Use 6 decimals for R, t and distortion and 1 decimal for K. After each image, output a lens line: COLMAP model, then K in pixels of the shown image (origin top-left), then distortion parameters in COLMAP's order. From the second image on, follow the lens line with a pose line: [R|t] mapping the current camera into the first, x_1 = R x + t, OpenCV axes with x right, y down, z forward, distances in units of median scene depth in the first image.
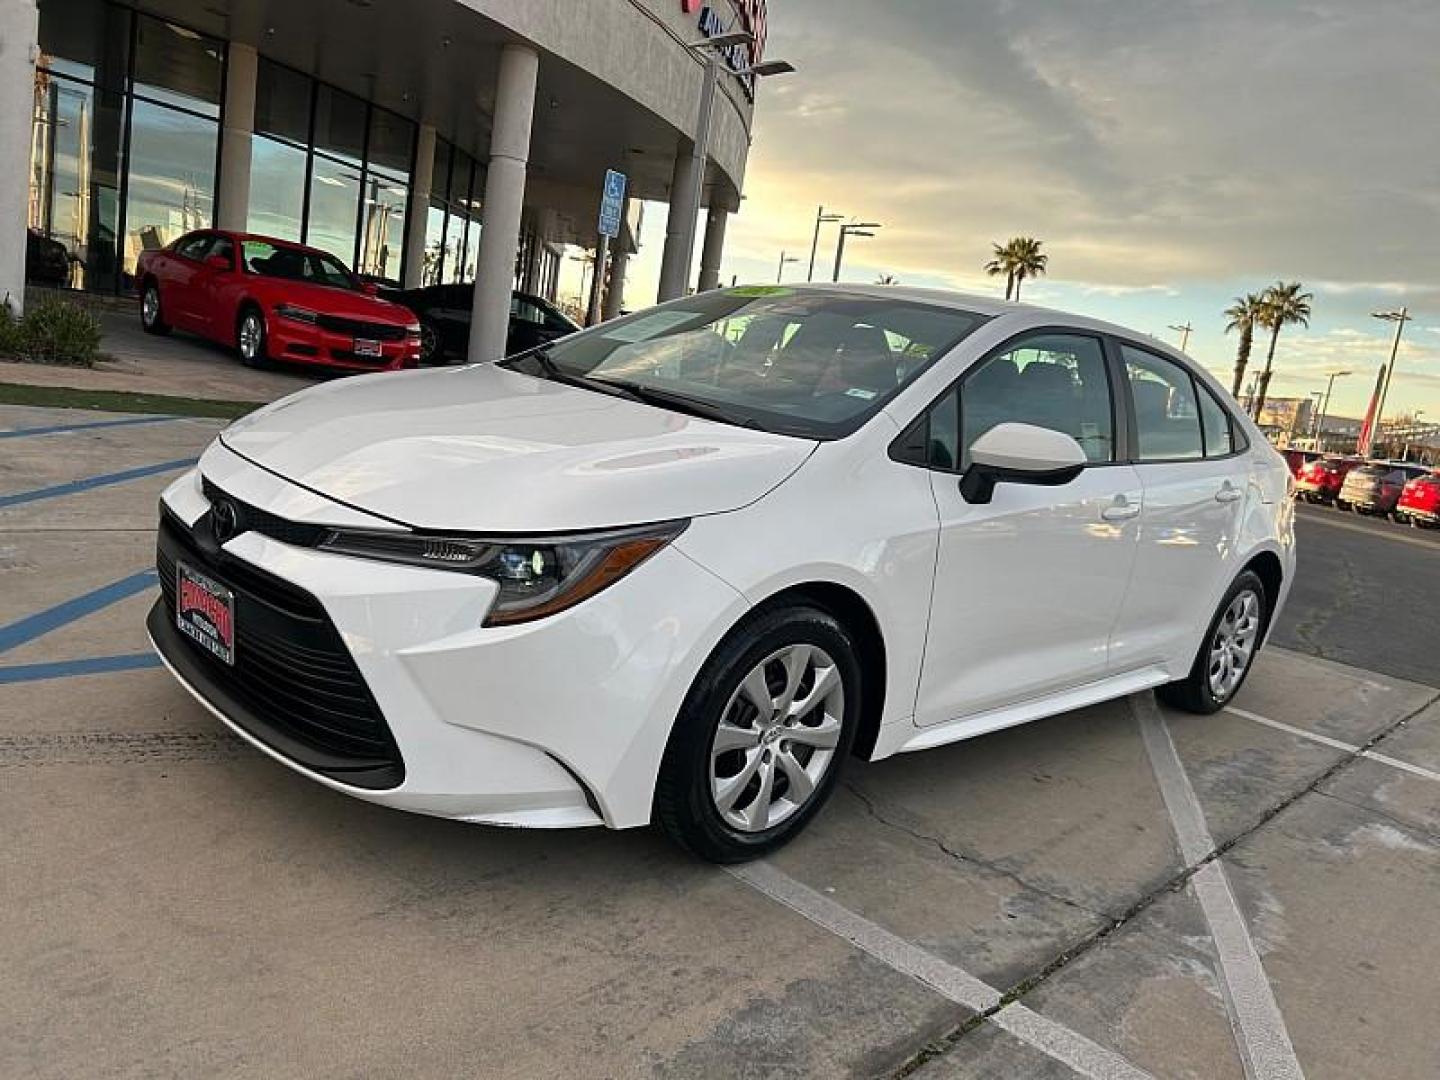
lens RADIAL K [[1086.5, 0, 711.6], [0, 1086.5, 538.9], [0, 0, 1]] dist [0.049951, -0.050377]
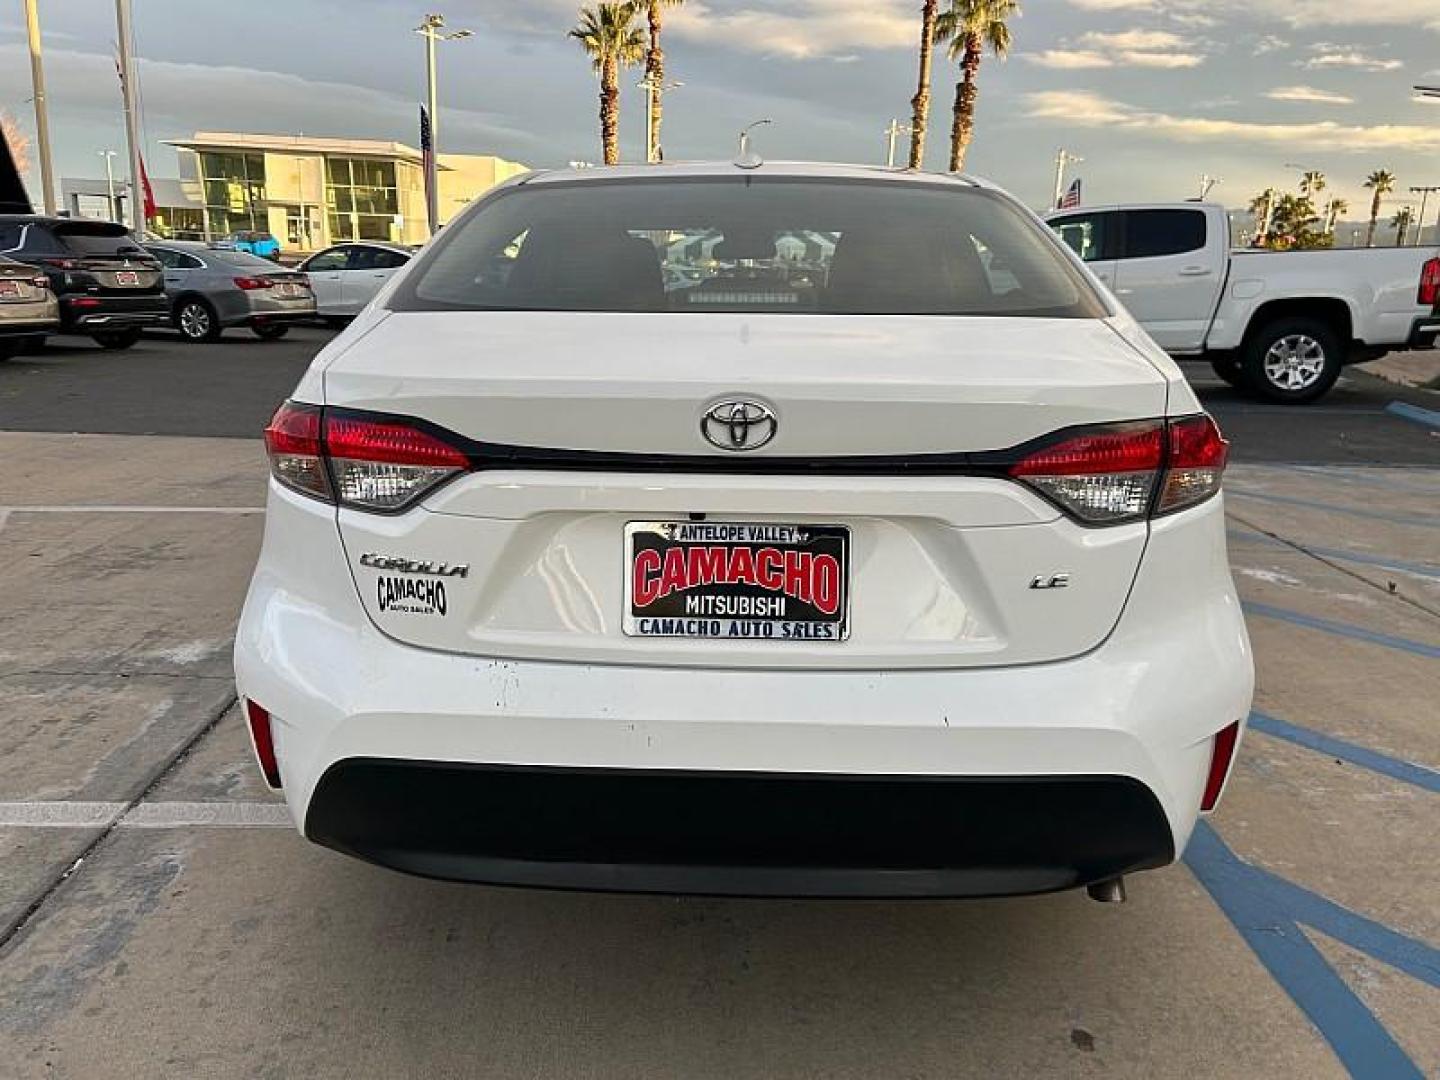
lens RADIAL K [[1086.5, 0, 712.6], [0, 1086.5, 537.0], [0, 0, 1]] dist [0.049951, -0.050377]
pose [[-0.708192, 0.003229, -0.706012, 0.921599], [-0.250788, 0.933625, 0.255833, -0.191429], [0.659977, 0.358238, -0.660376, 1.812867]]
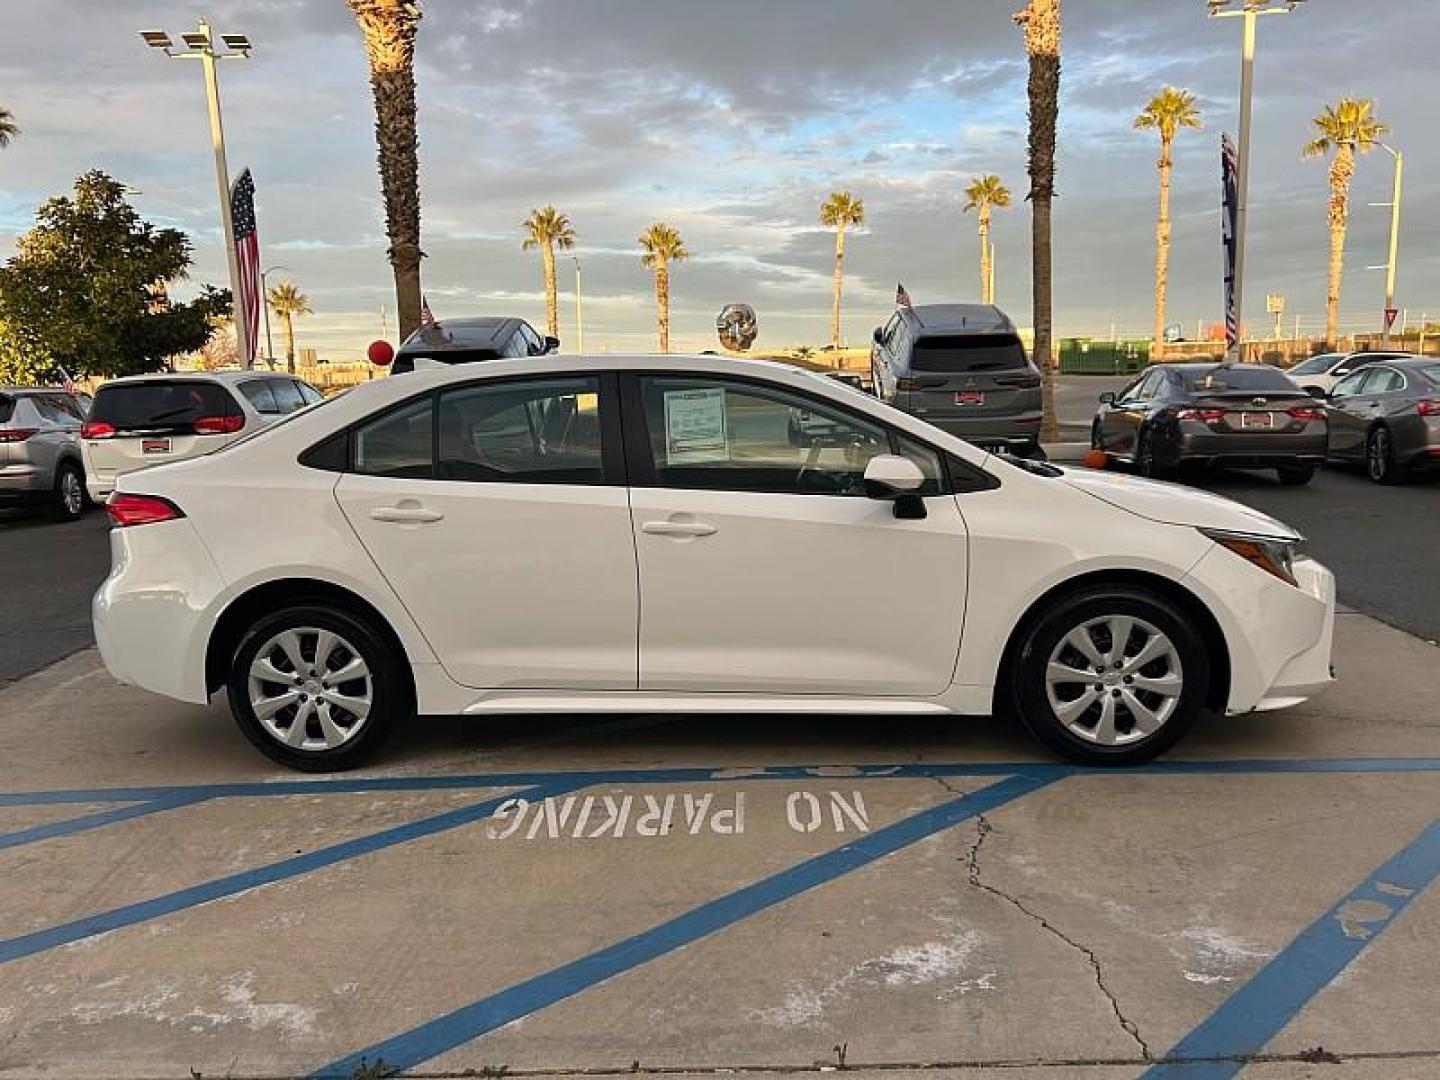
lens RADIAL K [[1086.5, 0, 719.9], [0, 1086.5, 533.1], [0, 0, 1]] dist [0.049951, -0.050377]
pose [[-0.669891, -0.235330, 0.704178, -0.730987], [0.053015, 0.930857, 0.361518, -0.503914], [-0.740564, 0.279510, -0.611096, 1.869398]]
